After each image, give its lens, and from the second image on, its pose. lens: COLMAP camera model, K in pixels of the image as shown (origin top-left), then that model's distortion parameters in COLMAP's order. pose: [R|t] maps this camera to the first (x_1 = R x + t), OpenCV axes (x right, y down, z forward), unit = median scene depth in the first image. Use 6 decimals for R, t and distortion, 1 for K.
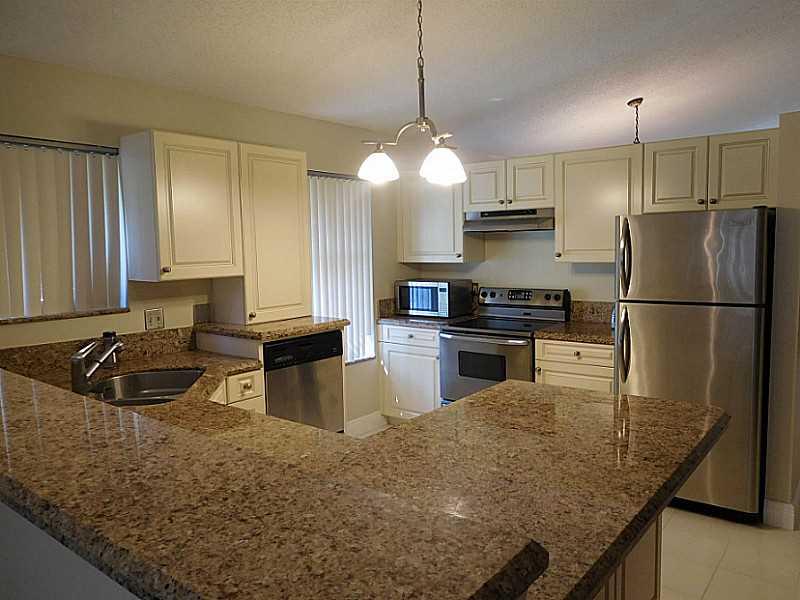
lens RADIAL K [[590.2, 0, 400.0], [0, 590.2, 300.0], [0, 0, 1]] dist [0.025566, -0.000807]
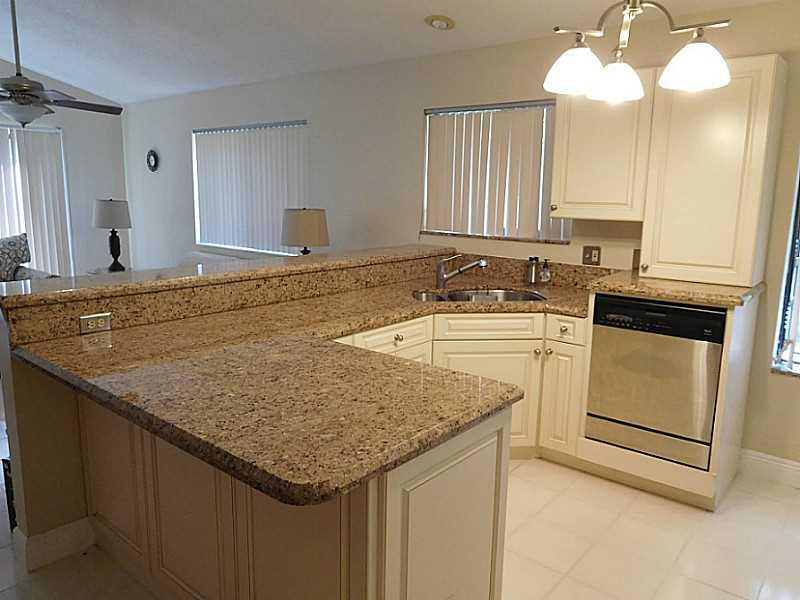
lens RADIAL K [[590.2, 0, 400.0], [0, 590.2, 300.0], [0, 0, 1]] dist [0.025566, -0.000807]
pose [[-0.046333, 0.192983, -0.980107, 0.768311], [-0.101860, 0.975134, 0.196819, -0.074706], [0.993719, 0.108953, -0.025524, 0.798804]]
